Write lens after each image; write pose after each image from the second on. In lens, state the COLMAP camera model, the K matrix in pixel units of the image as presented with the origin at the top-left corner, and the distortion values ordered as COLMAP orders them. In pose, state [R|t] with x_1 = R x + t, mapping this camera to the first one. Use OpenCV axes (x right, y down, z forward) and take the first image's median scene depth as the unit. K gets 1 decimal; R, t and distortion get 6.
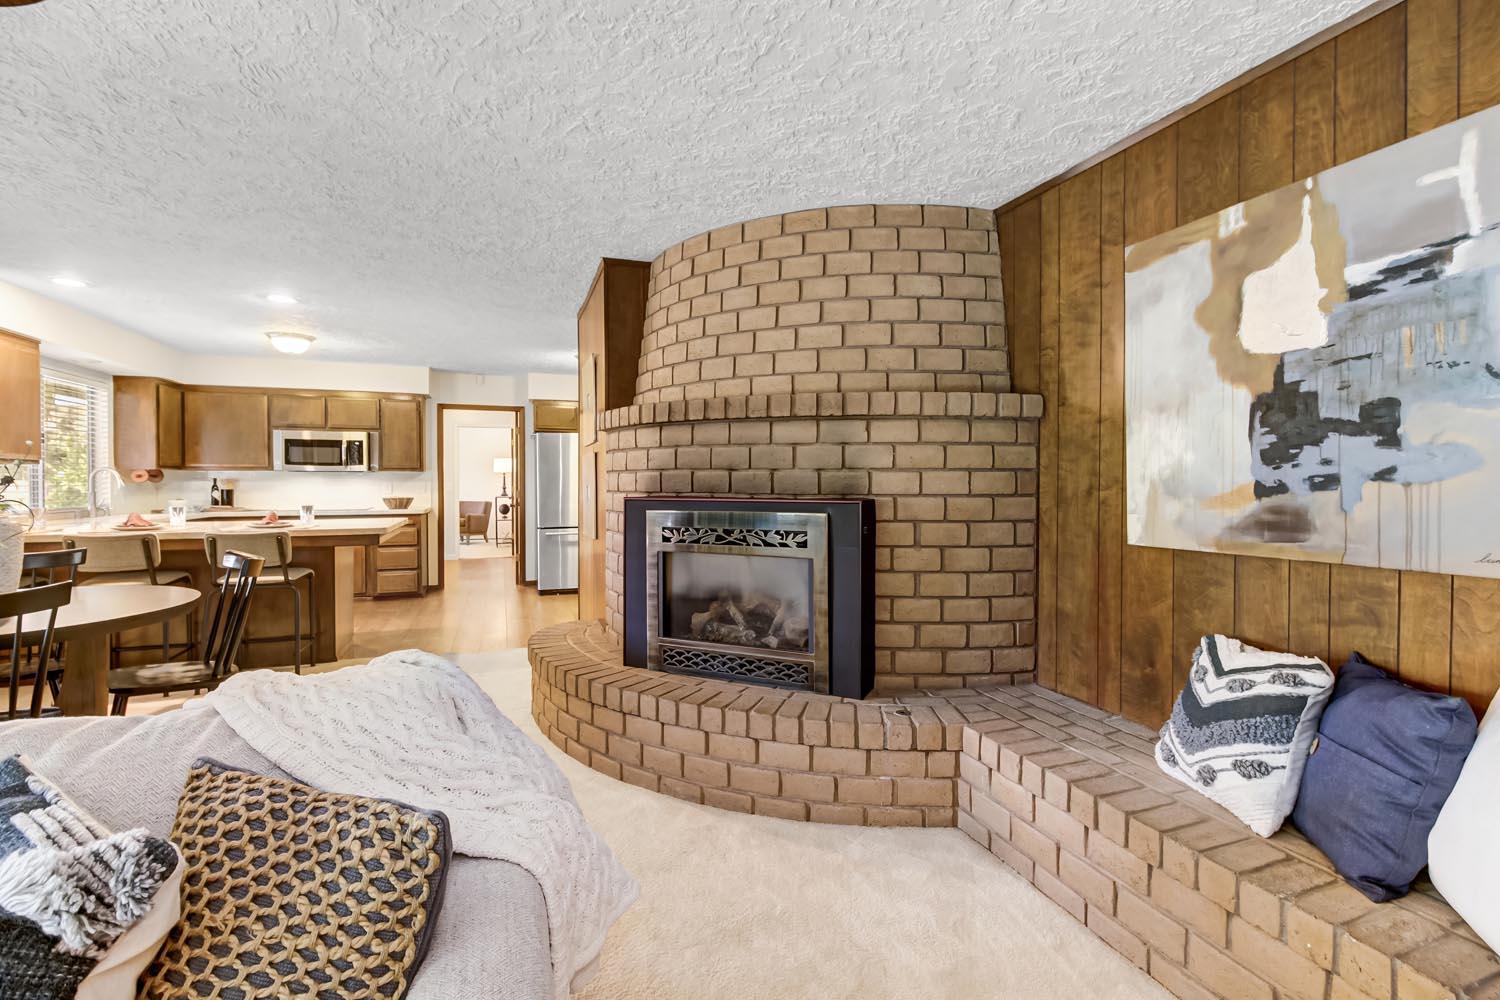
lens RADIAL K [[694.2, 0, 761.3], [0, 694.2, 491.4], [0, 0, 1]] dist [0.018522, -0.014345]
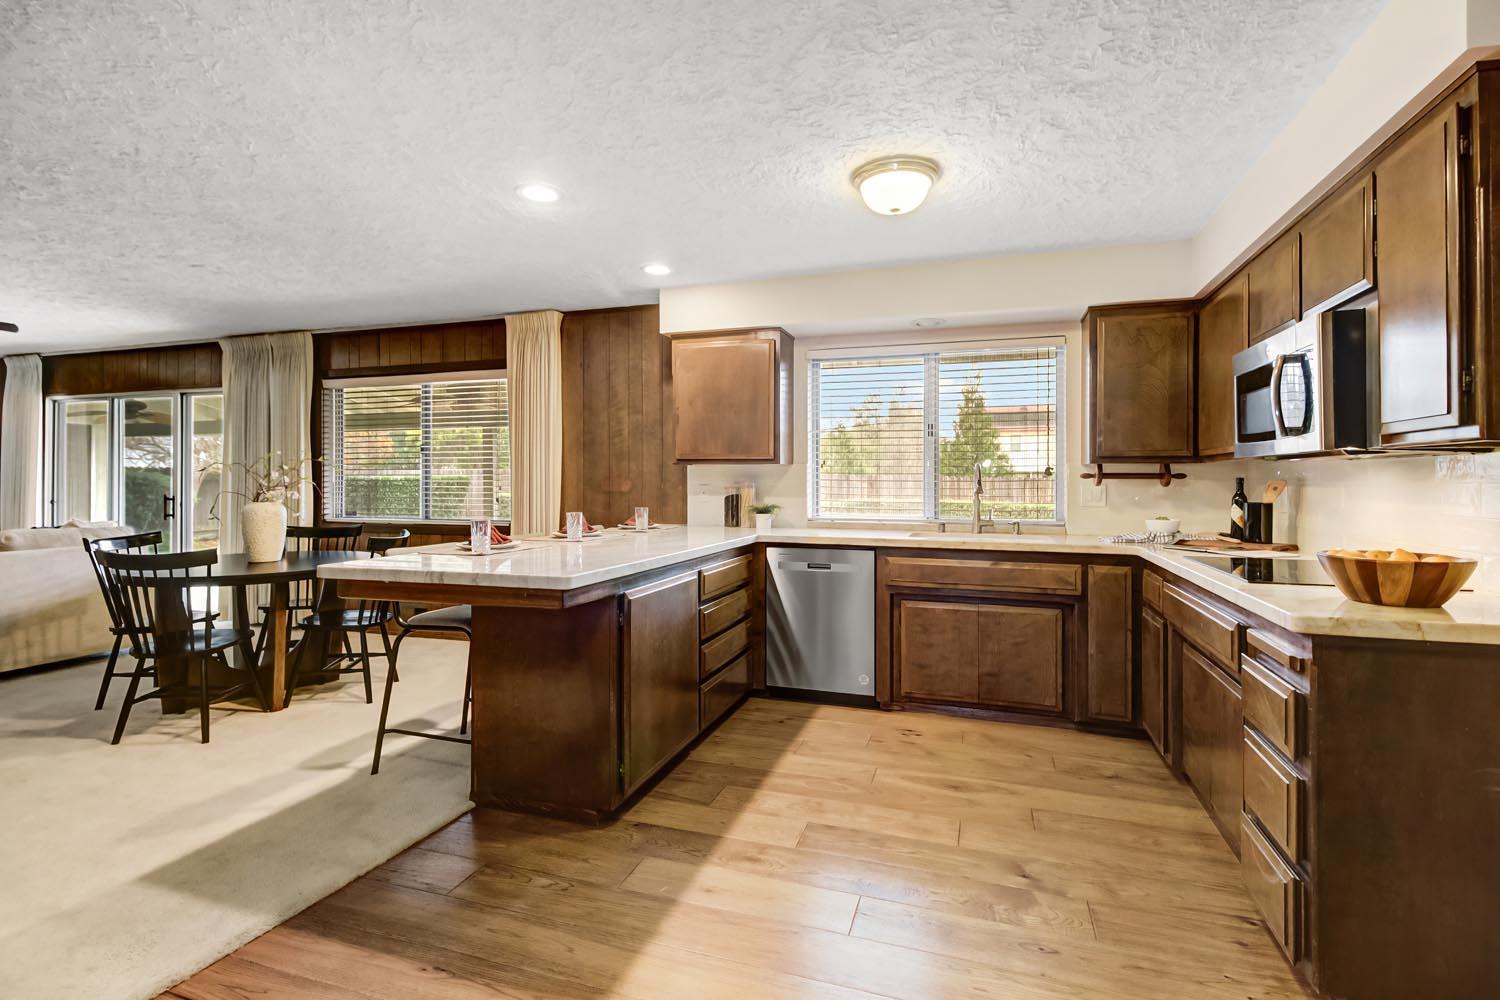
lens RADIAL K [[696.9, 0, 760.3], [0, 696.9, 480.3], [0, 0, 1]] dist [0.018104, -0.013984]
pose [[-0.623605, -0.002035, -0.781737, -0.356034], [-0.015778, 0.999826, 0.009983, -0.029076], [0.781580, 0.018560, -0.623528, 1.754770]]
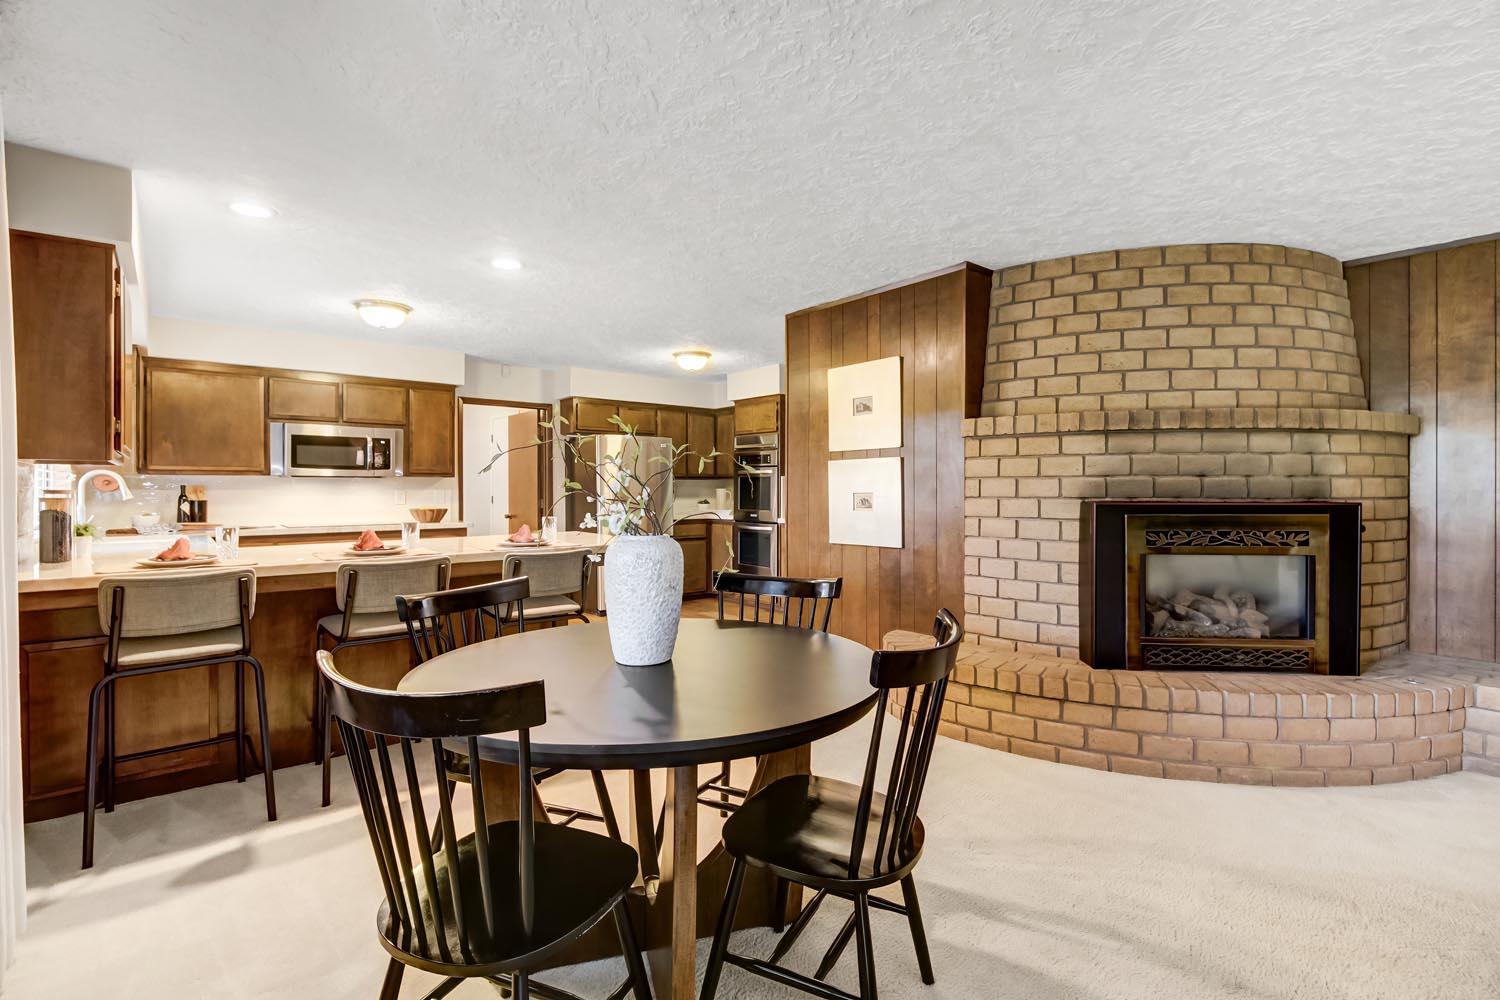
lens RADIAL K [[695.2, 0, 759.3], [0, 695.2, 485.8], [0, 0, 1]] dist [0.021080, -0.012883]
pose [[0.940047, -0.001043, 0.341044, -0.780688], [0.007406, 0.999822, -0.017357, -0.001651], [-0.340965, 0.018842, 0.939887, 0.159641]]
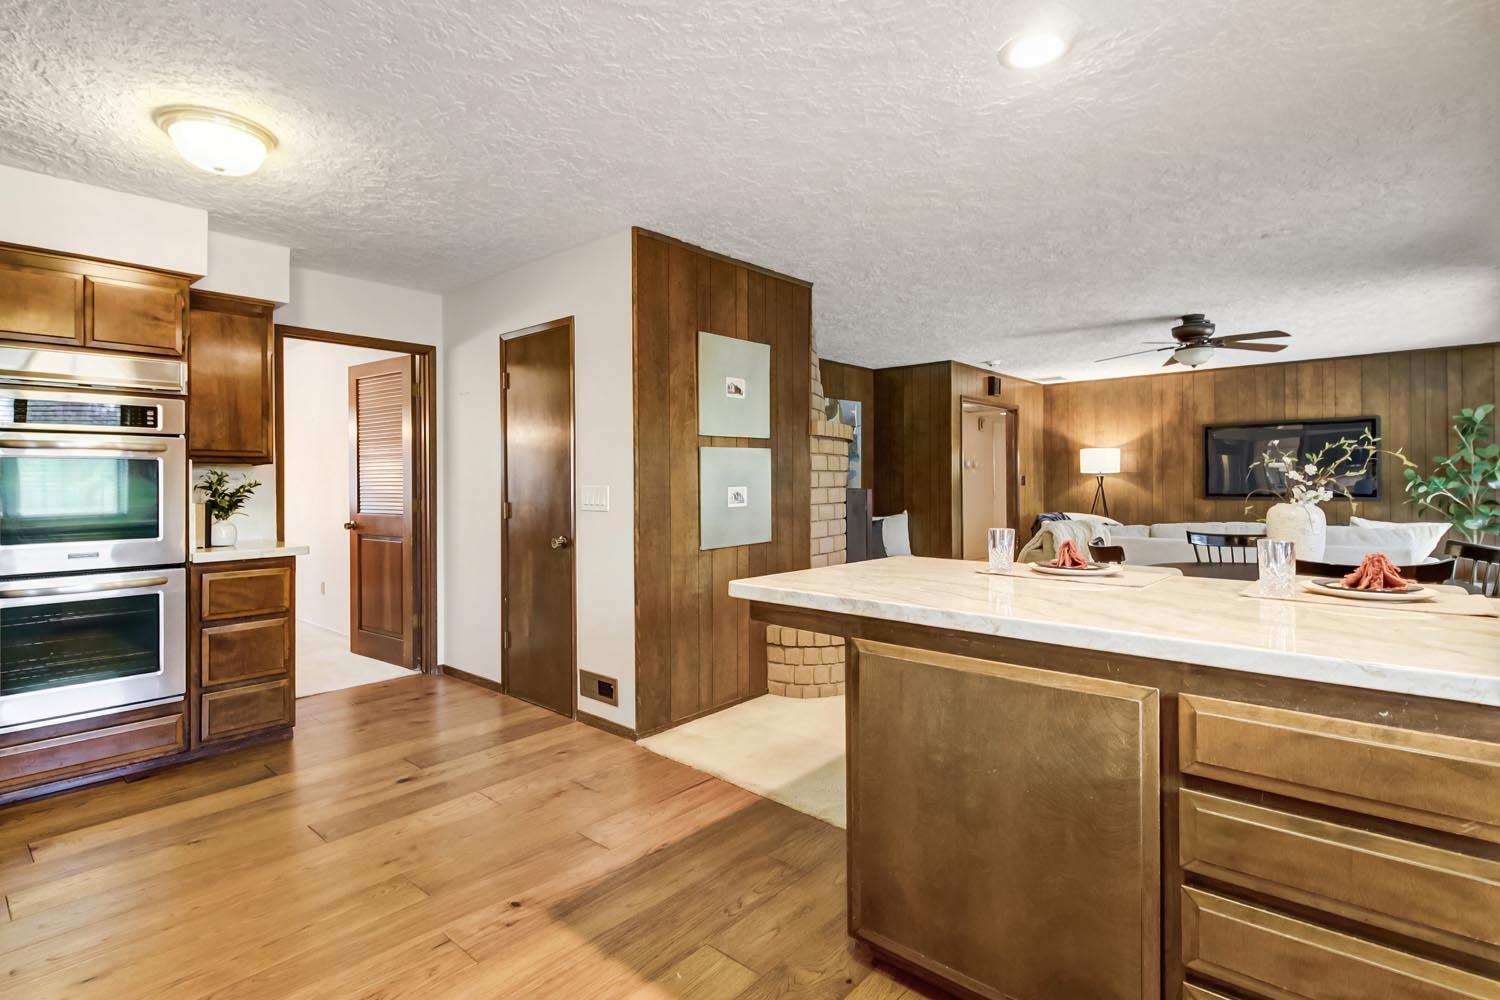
lens RADIAL K [[717.4, 0, 717.8], [0, 717.4, 481.1], [0, 0, 1]] dist [0.001857, 0.000077]
pose [[-0.454921, 0.004870, 0.890518, -1.110974], [0.023507, 0.999702, 0.006541, -0.021631], [-0.890221, 0.023909, -0.454900, 1.551375]]
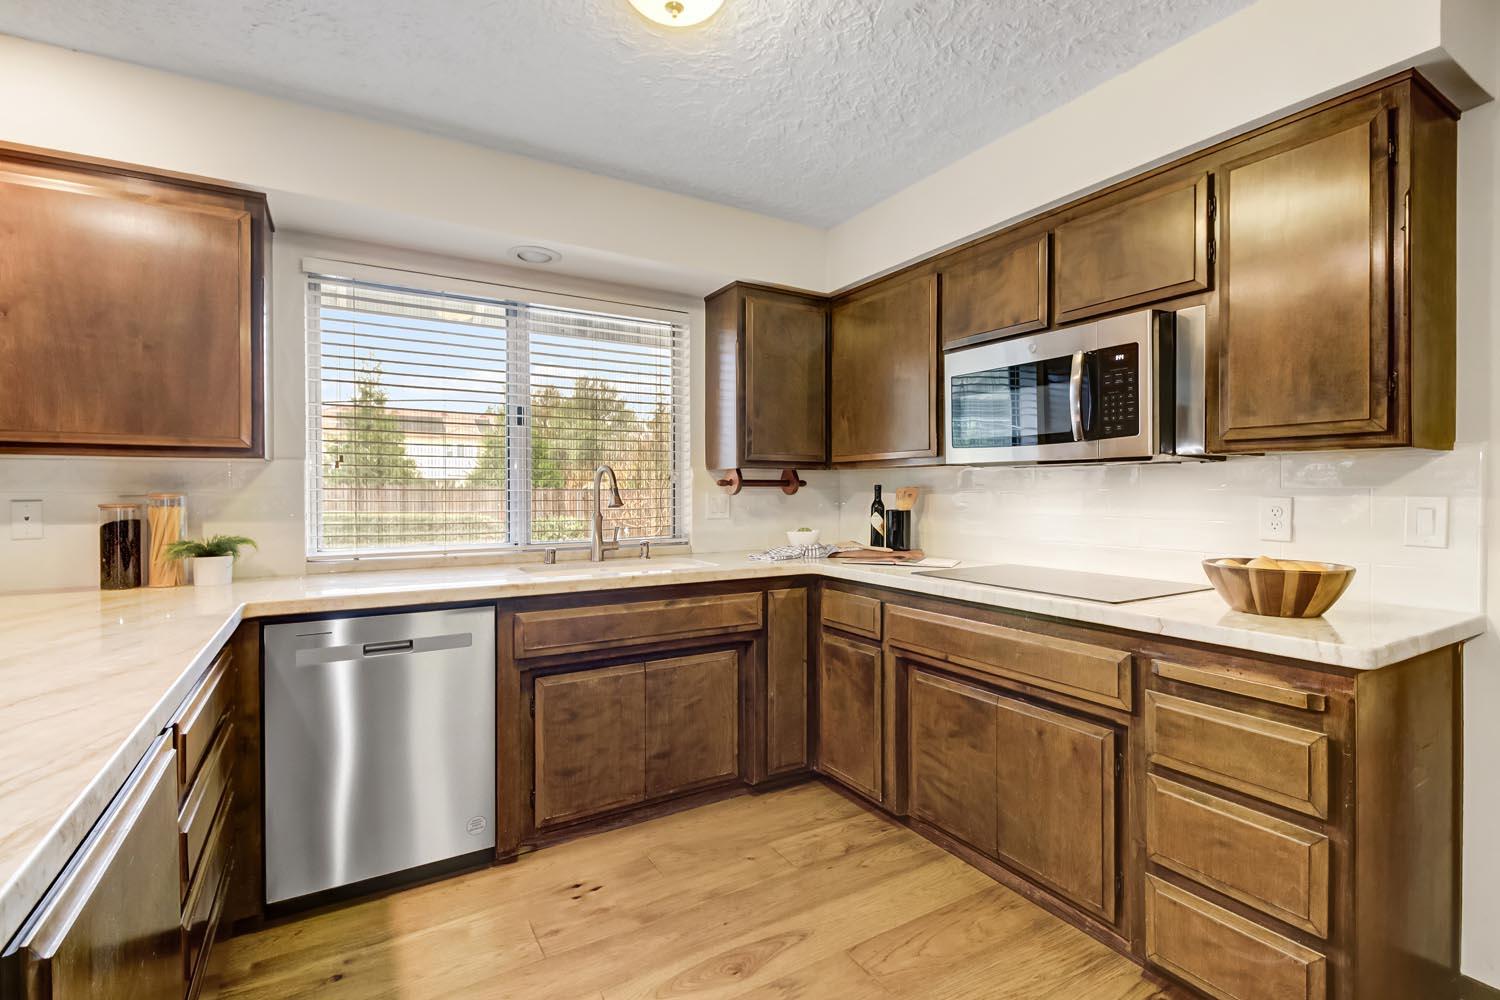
lens RADIAL K [[694.2, 0, 761.3], [0, 694.2, 491.4], [0, 0, 1]] dist [0.018522, -0.014345]
pose [[0.185282, 0.000520, -0.982685, -0.579921], [-0.013295, 0.999910, -0.001978, -0.022162], [0.982595, 0.013431, 0.185272, 1.413047]]
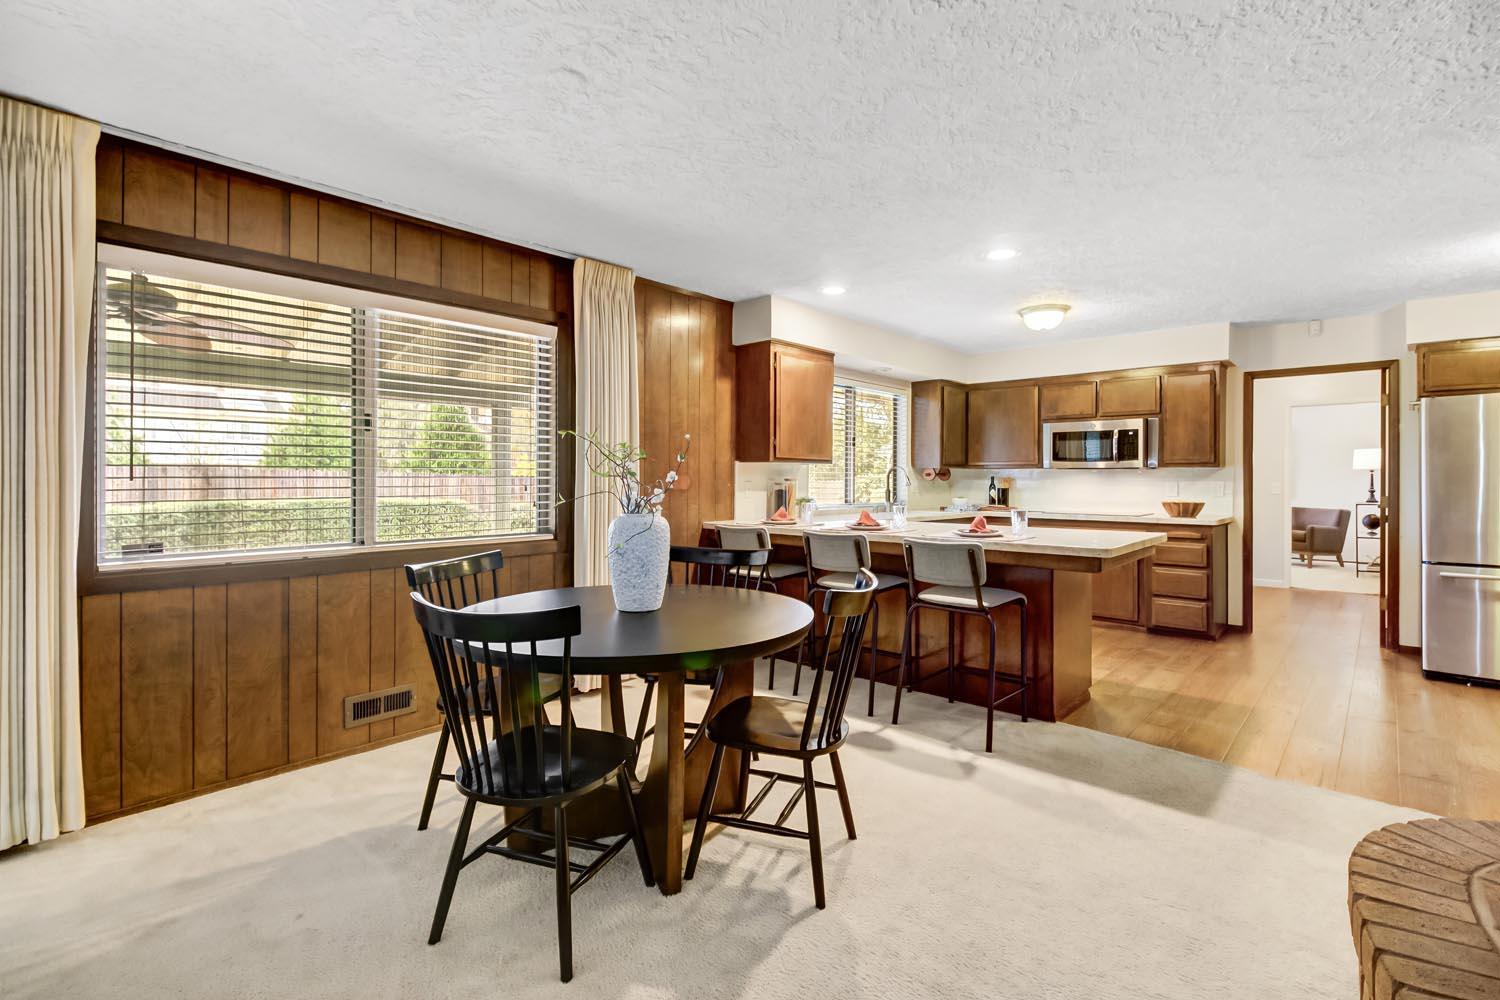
lens RADIAL K [[696.9, 0, 760.3], [0, 696.9, 480.3], [0, 0, 1]] dist [0.018104, -0.013984]
pose [[0.466561, 0.003009, -0.884484, -0.111853], [-0.017118, 0.999838, -0.005629, -0.004429], [0.884323, 0.017767, 0.466537, 0.427047]]
